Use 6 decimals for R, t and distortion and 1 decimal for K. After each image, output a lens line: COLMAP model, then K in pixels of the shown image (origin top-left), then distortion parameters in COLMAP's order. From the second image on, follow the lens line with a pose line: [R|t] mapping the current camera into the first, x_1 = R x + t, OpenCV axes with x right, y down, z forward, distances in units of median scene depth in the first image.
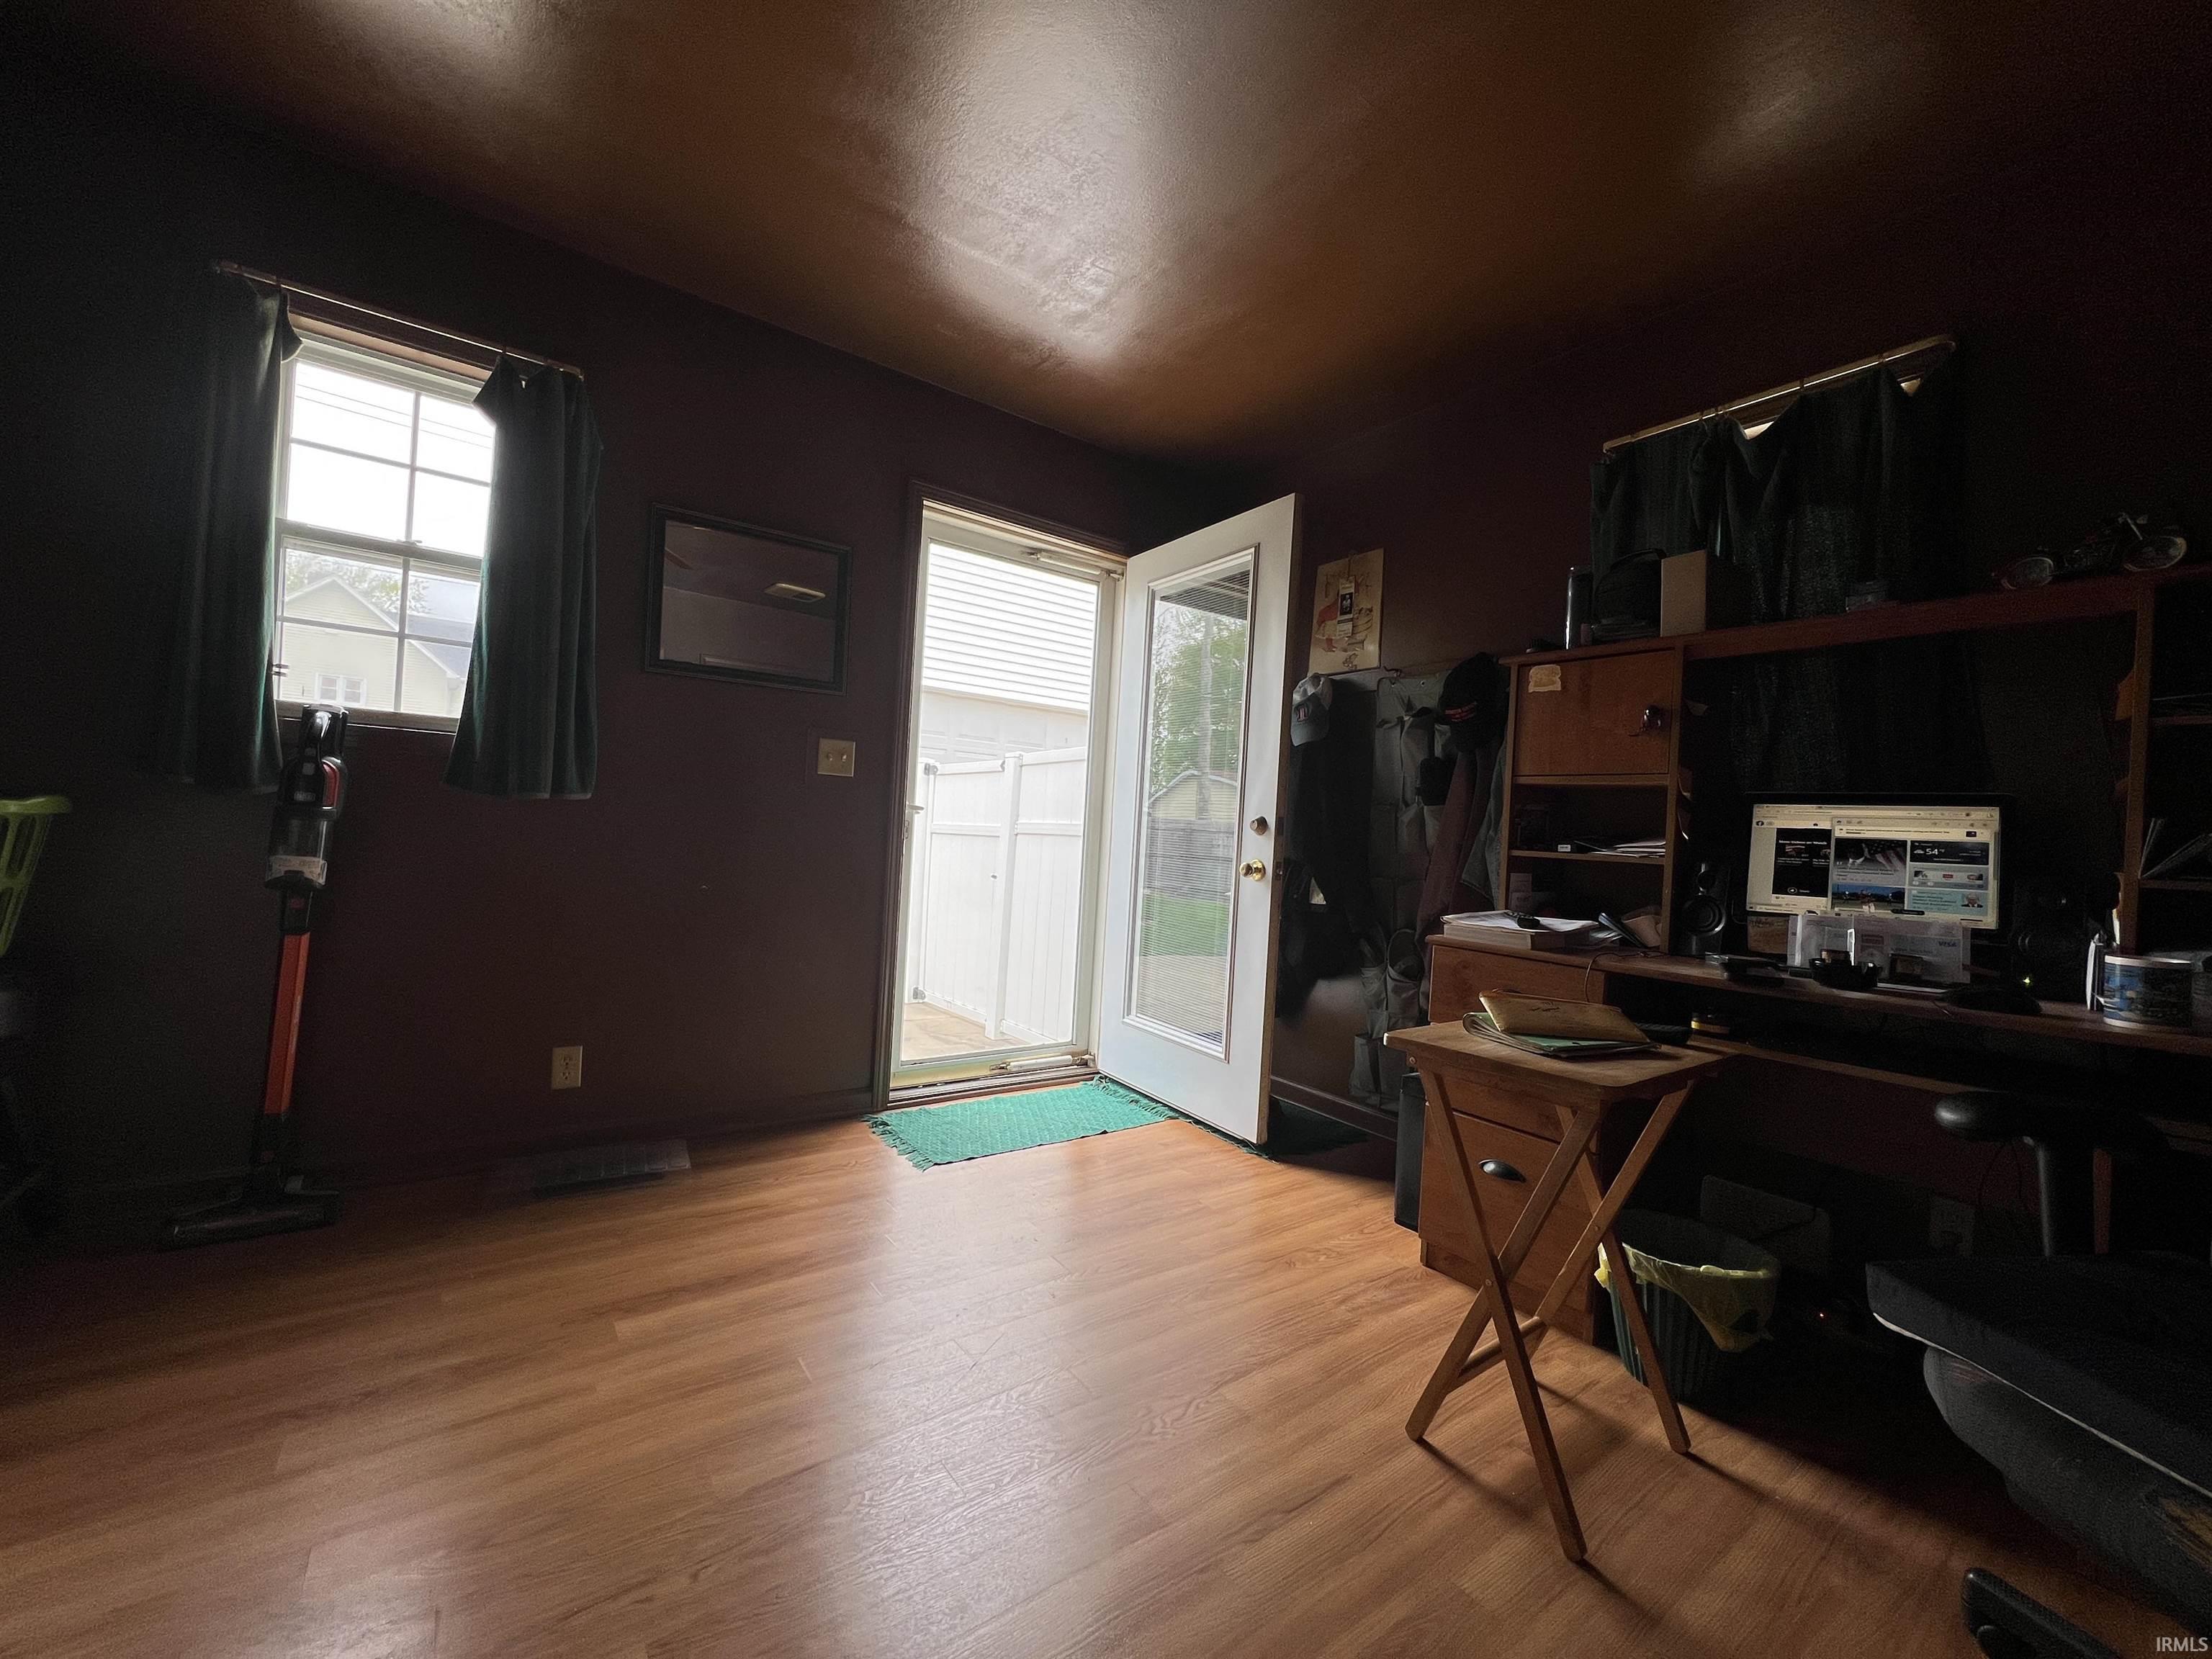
lens RADIAL K [[876.3, 0, 1111.0], [0, 876.3, 829.6], [0, 0, 1]] dist [-0.003872, 0.000481]
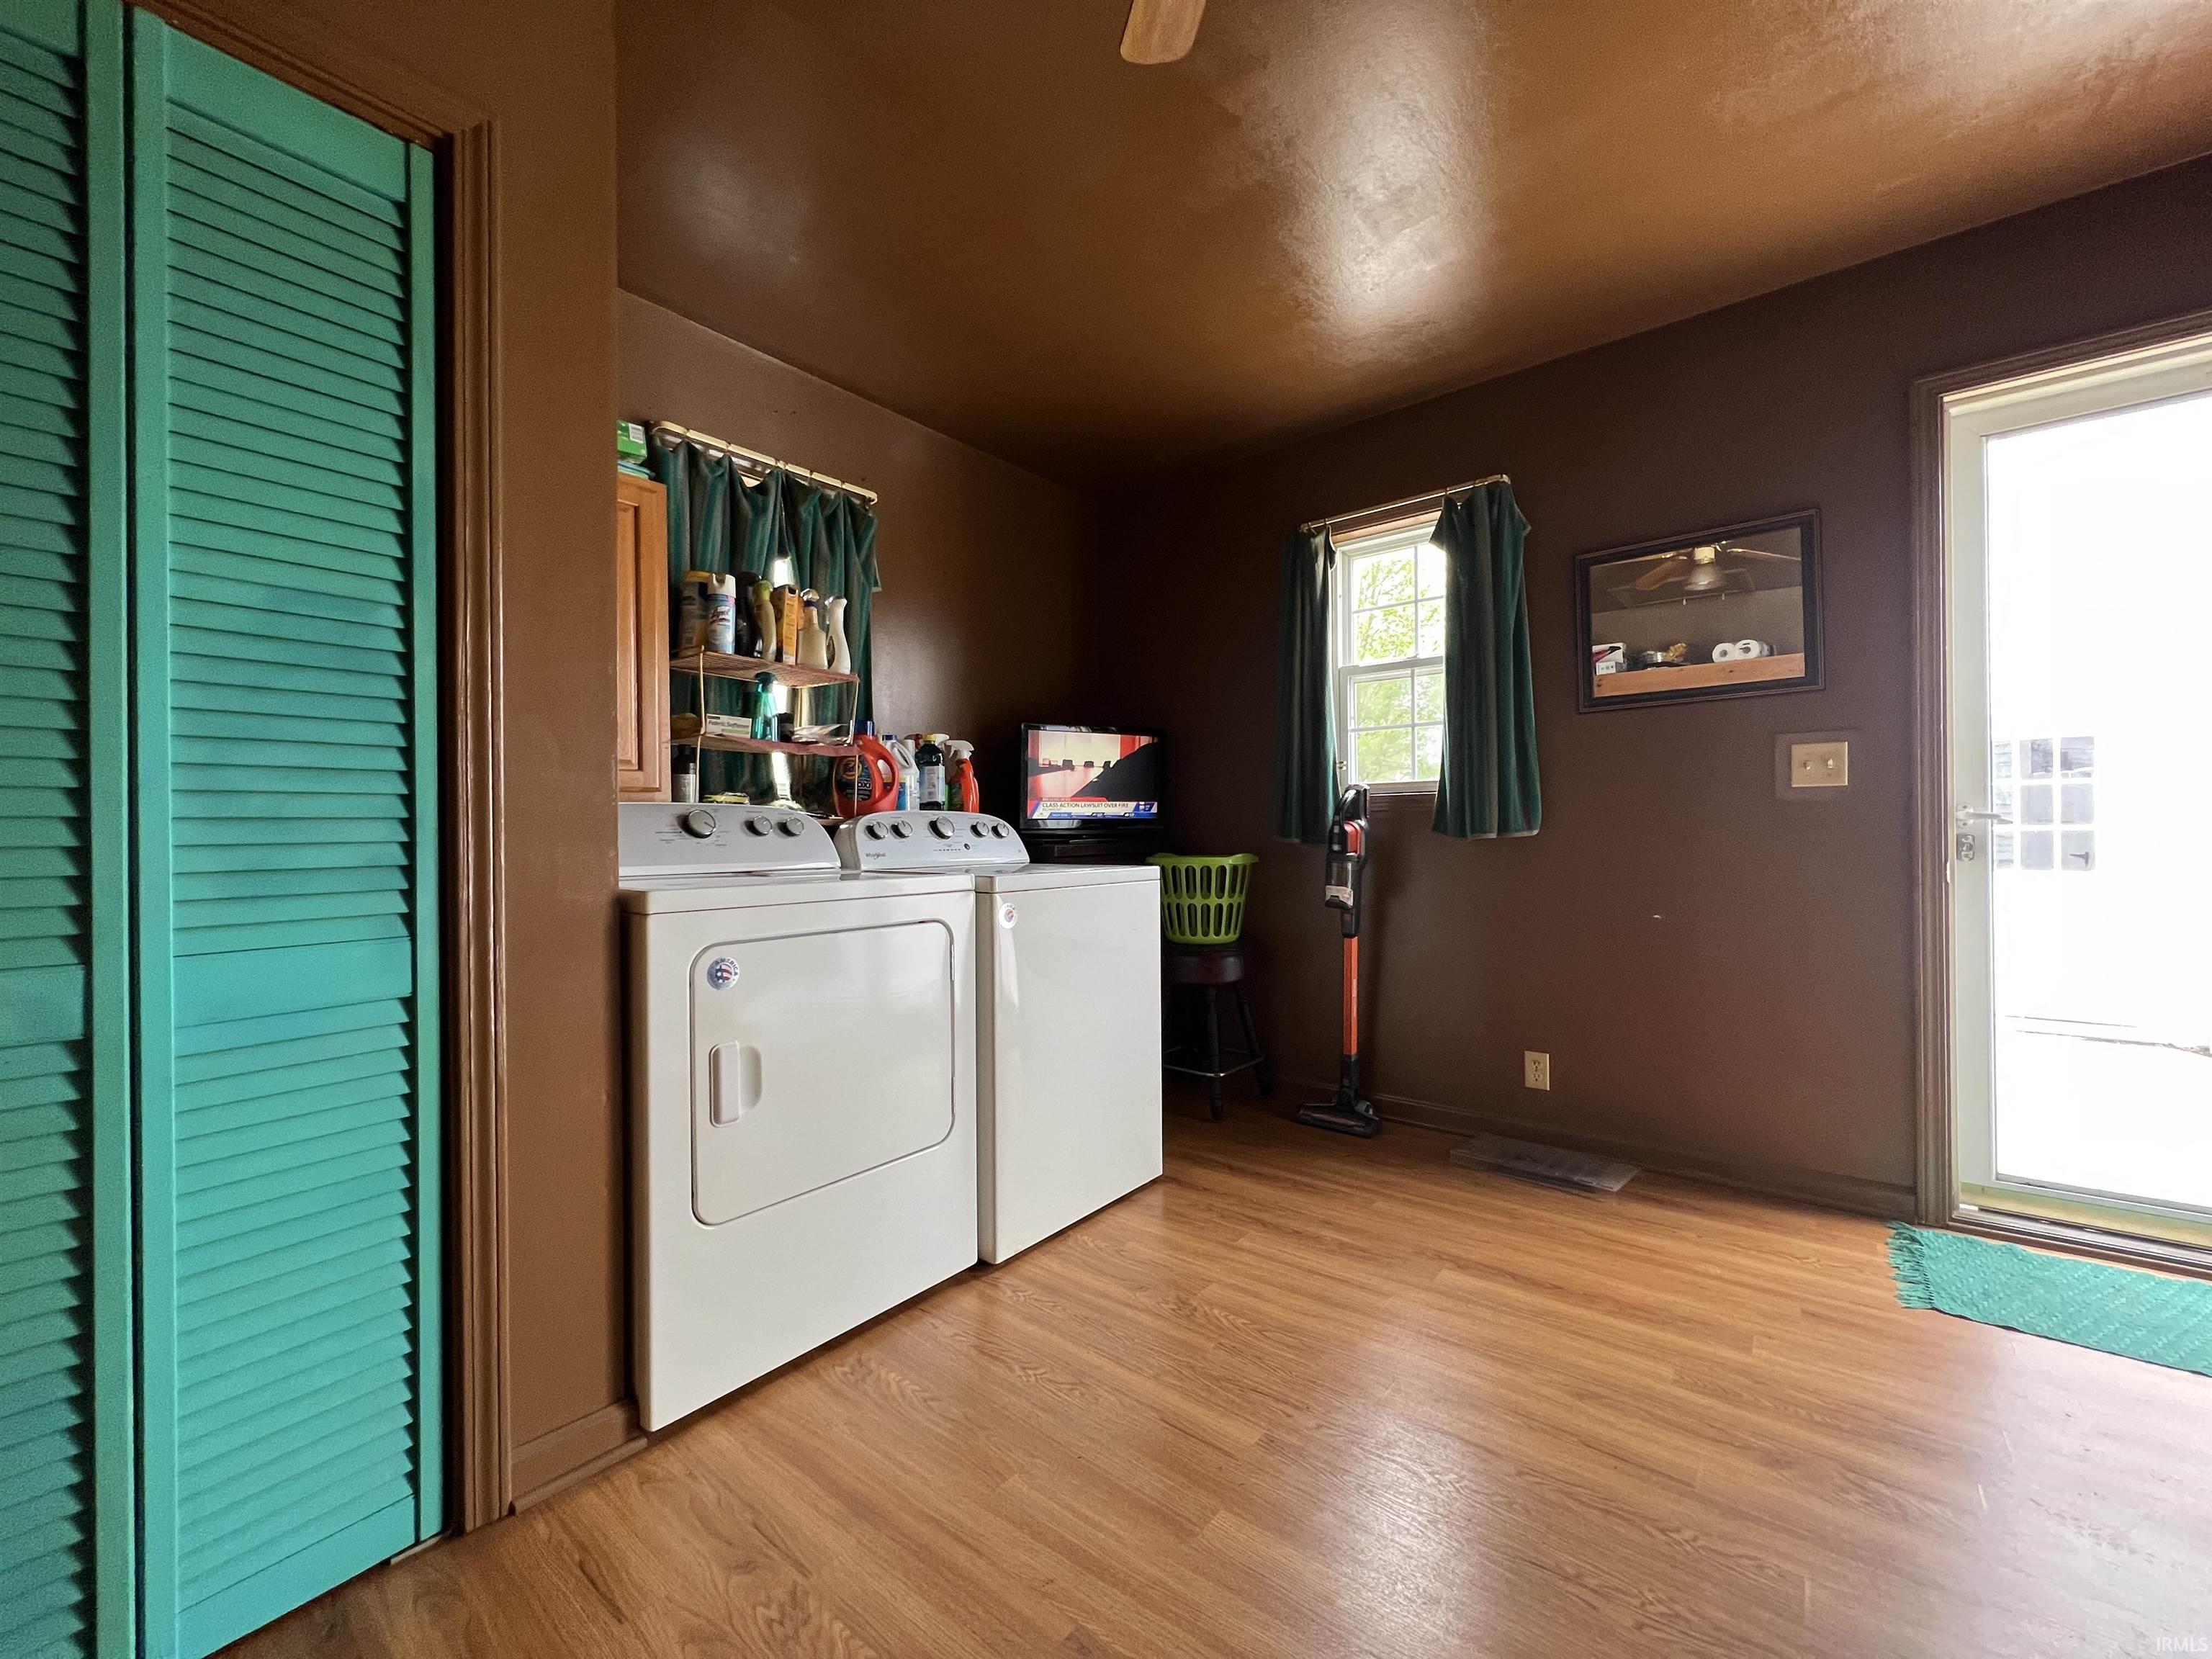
lens RADIAL K [[876.3, 0, 1104.9], [0, 876.3, 832.7], [0, 0, 1]] dist [-0.003872, 0.000481]
pose [[0.261313, -0.062389, -0.963236, 0.394002], [0.031546, 0.997928, -0.056078, 0.008589], [0.964739, -0.015733, 0.262739, 0.176993]]
